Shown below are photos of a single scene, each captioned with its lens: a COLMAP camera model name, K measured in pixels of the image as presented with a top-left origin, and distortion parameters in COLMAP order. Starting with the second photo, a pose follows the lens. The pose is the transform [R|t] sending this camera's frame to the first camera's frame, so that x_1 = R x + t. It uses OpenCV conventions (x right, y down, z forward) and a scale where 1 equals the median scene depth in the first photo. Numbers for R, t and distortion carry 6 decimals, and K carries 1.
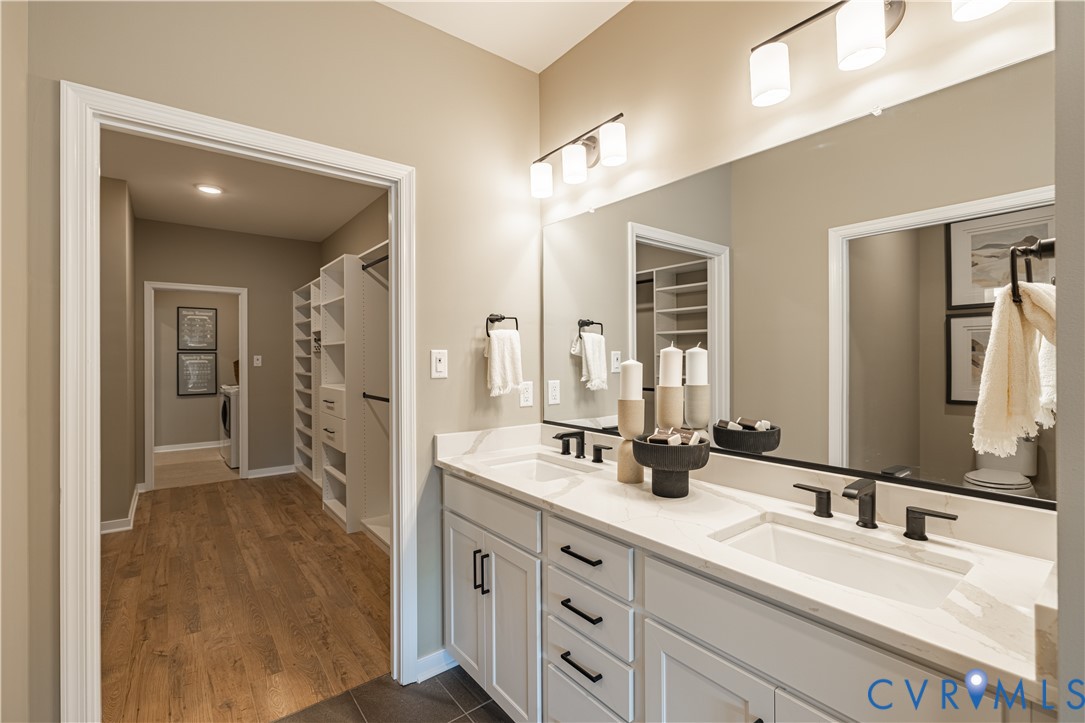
lens RADIAL K [[478.6, 0, 541.5], [0, 478.6, 357.2], [0, 0, 1]] dist [-0.005486, 0.000425]
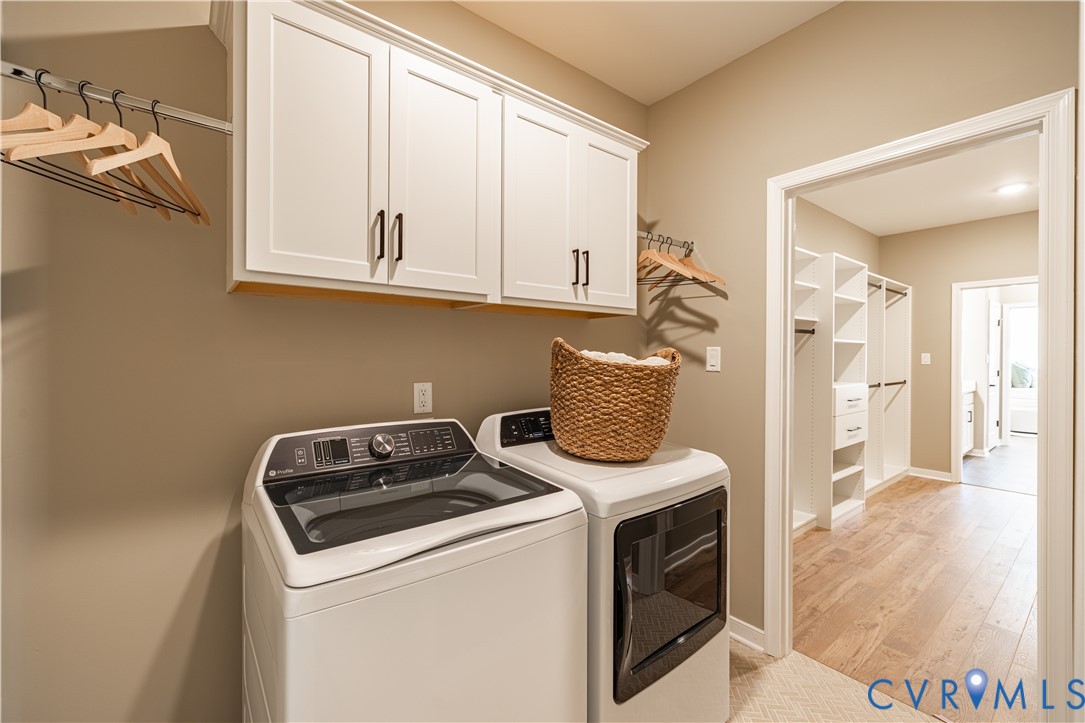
lens RADIAL K [[454.2, 0, 541.5], [0, 454.2, 356.1], [0, 0, 1]] dist [0.000978, -0.000261]
pose [[-0.007068, 0.000236, 0.999975, -1.111851], [-0.007516, 0.999972, -0.000289, 0.006253], [-0.999947, -0.007518, -0.007066, 1.333317]]
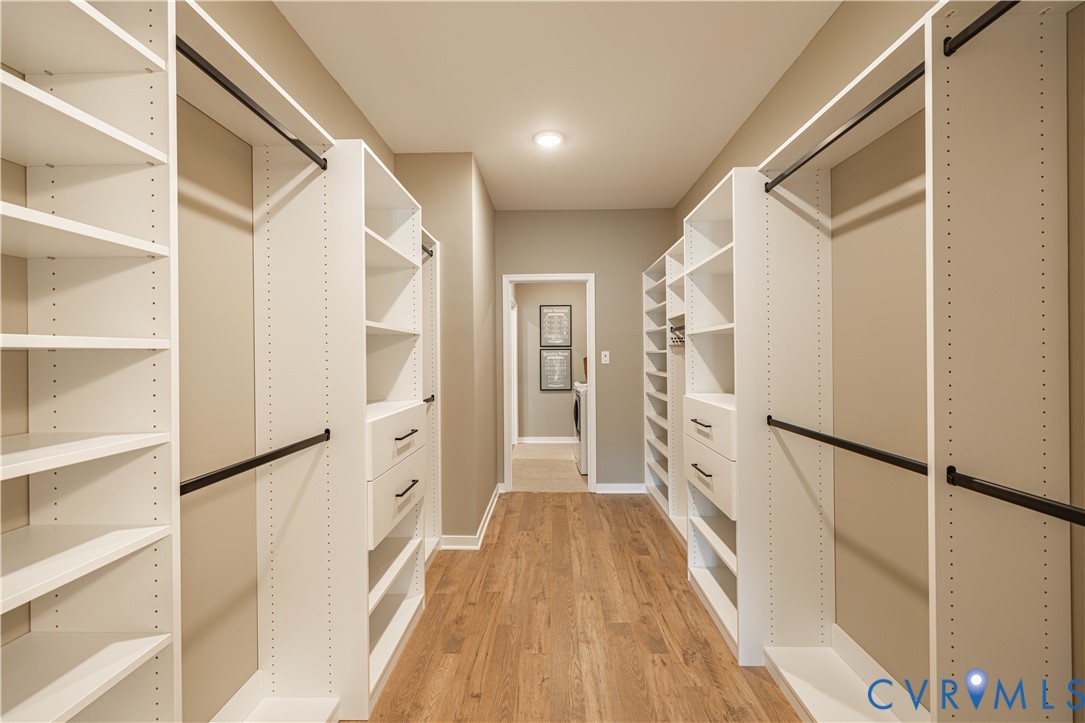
lens RADIAL K [[454.2, 0, 541.5], [0, 454.2, 356.1], [0, 0, 1]] dist [0.000978, -0.000261]
pose [[0.774371, 0.000092, -0.632732, -0.186054], [0.003733, 0.999982, 0.004713, 0.001127], [0.632721, -0.006011, 0.774356, 0.329390]]
